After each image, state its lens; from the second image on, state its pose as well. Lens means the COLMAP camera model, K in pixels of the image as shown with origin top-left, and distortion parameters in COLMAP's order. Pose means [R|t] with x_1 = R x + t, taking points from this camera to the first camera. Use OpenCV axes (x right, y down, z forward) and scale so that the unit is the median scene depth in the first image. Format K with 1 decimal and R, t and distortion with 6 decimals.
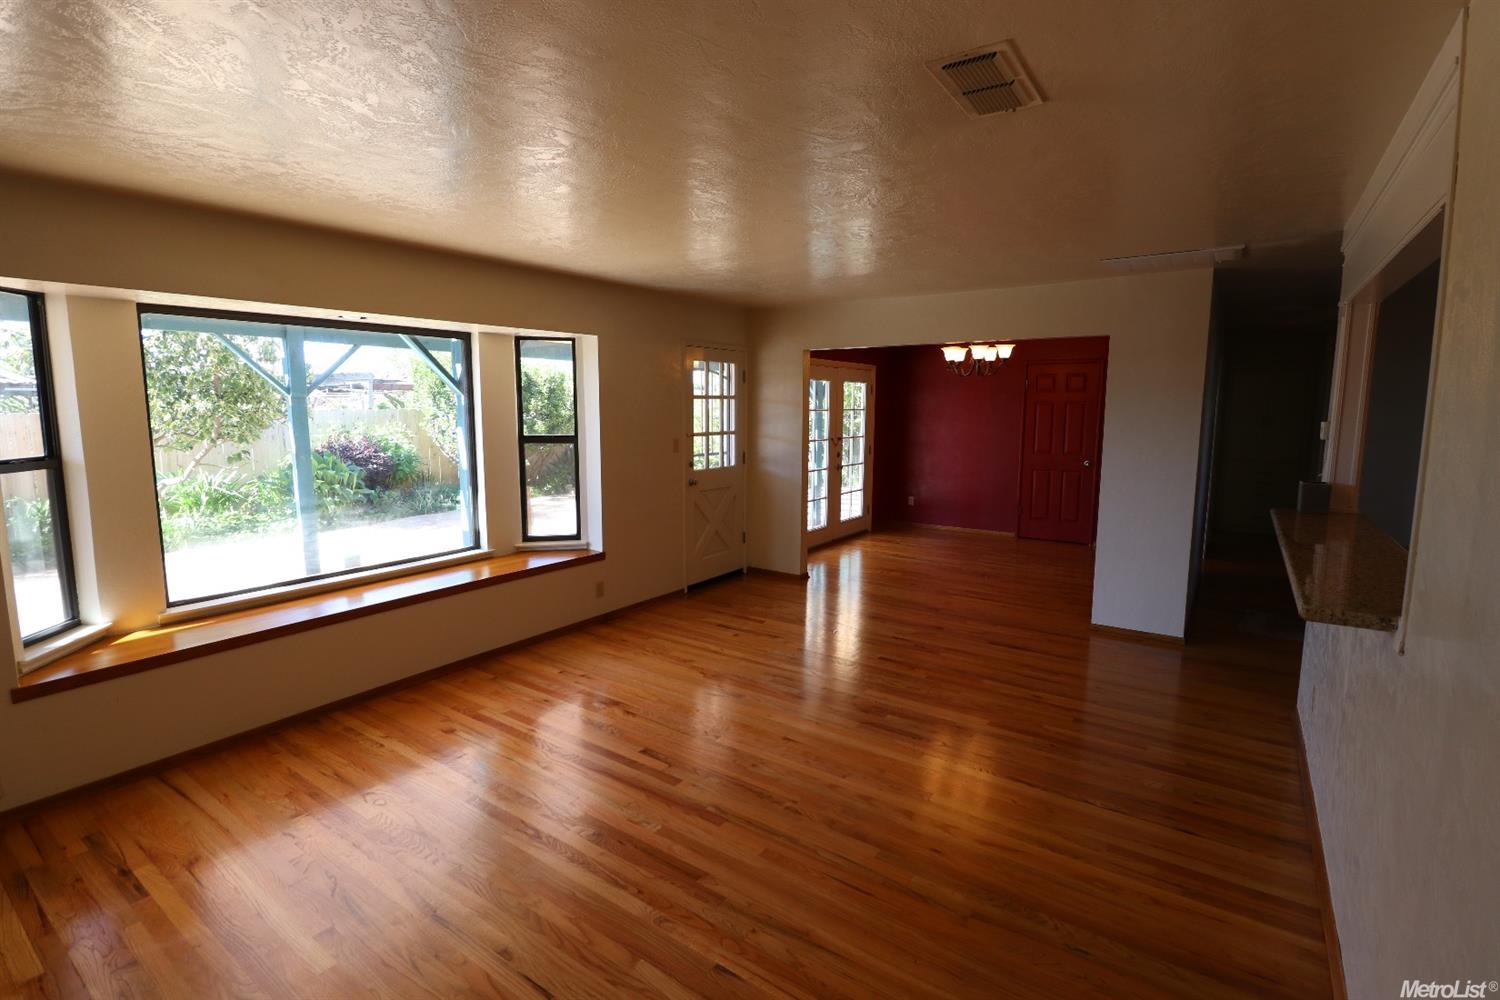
lens RADIAL K [[700.1, 0, 744.5], [0, 700.1, 497.3], [0, 0, 1]] dist [-0.000228, -0.001029]
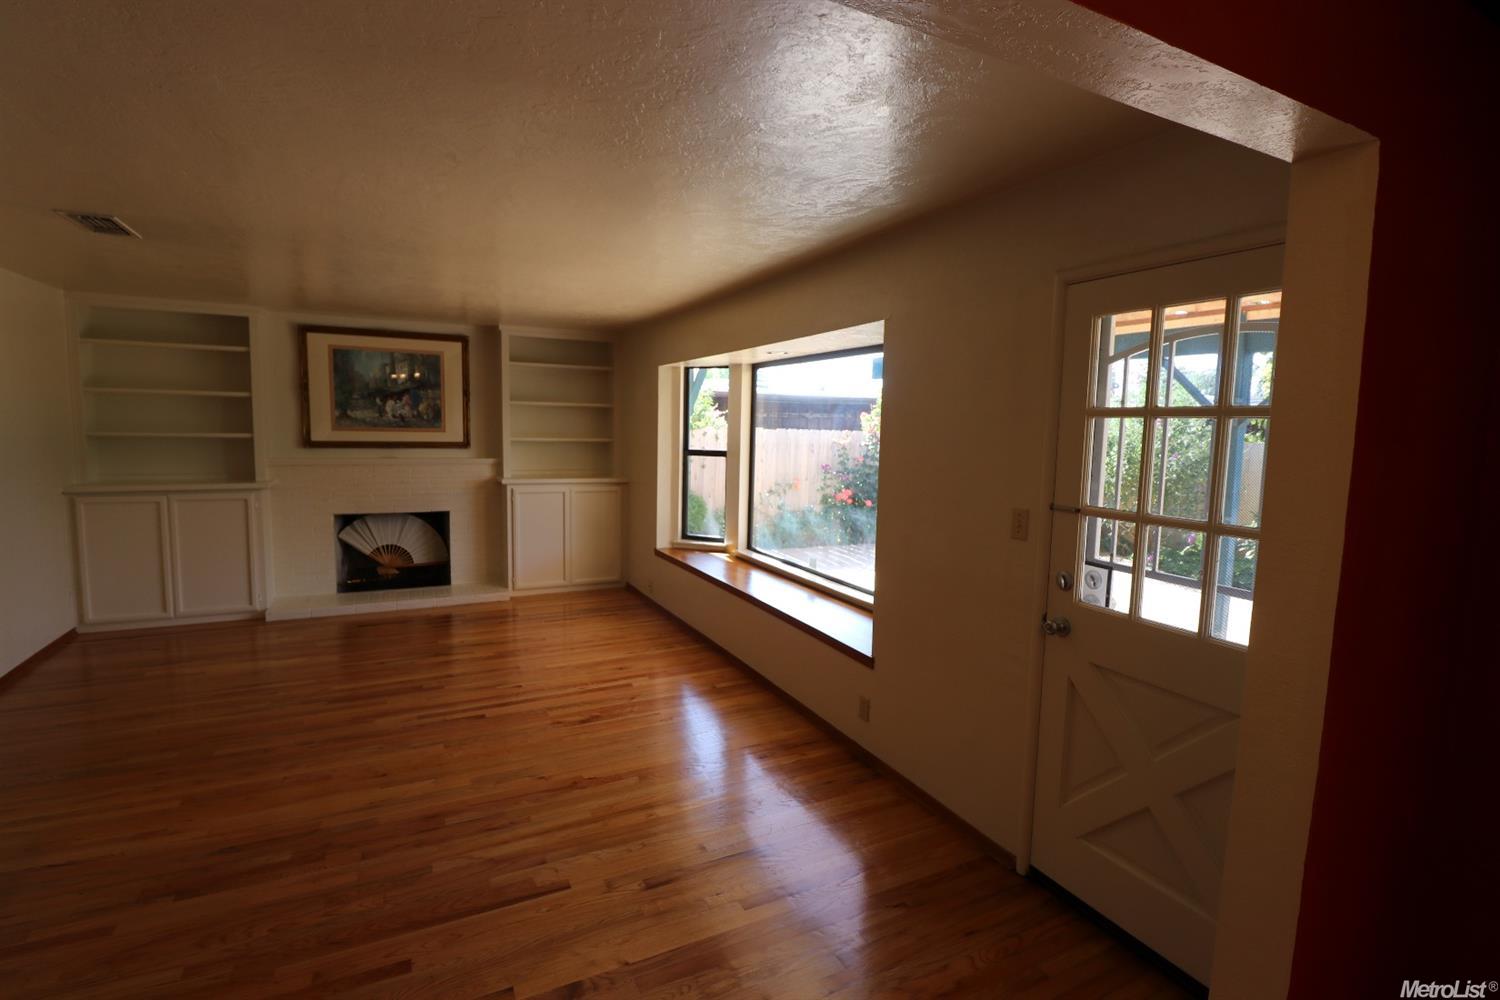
lens RADIAL K [[700.1, 0, 751.0], [0, 700.1, 505.4], [0, 0, 1]] dist [-0.000228, -0.001029]
pose [[-0.479646, 0.089902, -0.872844, 0.475906], [-0.132658, 0.975874, 0.173412, -0.183722], [0.867376, 0.198966, -0.456148, 1.392969]]
